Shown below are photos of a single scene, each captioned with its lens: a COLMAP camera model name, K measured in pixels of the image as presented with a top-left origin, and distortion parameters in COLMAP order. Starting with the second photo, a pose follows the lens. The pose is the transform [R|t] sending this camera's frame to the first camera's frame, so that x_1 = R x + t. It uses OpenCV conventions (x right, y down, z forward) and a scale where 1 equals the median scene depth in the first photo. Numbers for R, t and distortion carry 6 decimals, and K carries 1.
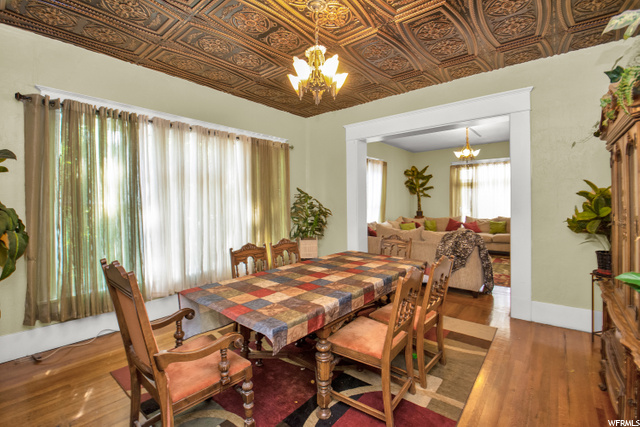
lens RADIAL K [[291.6, 0, 320.6], [0, 291.6, 202.9], [0, 0, 1]] dist [-0.004865, -0.000303]
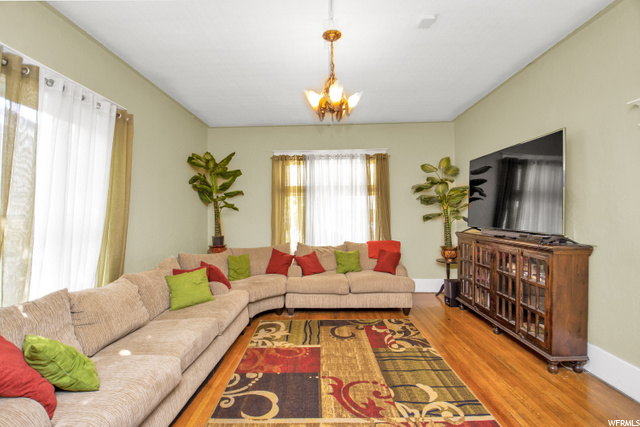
lens RADIAL K [[291.6, 0, 321.6], [0, 291.6, 211.2], [0, 0, 1]] dist [-0.004865, -0.000303]
pose [[0.784479, 0.012548, 0.620028, 0.164877], [0.000179, 0.999791, -0.020461, -0.005865], [-0.620155, 0.016163, 0.784313, 0.488031]]
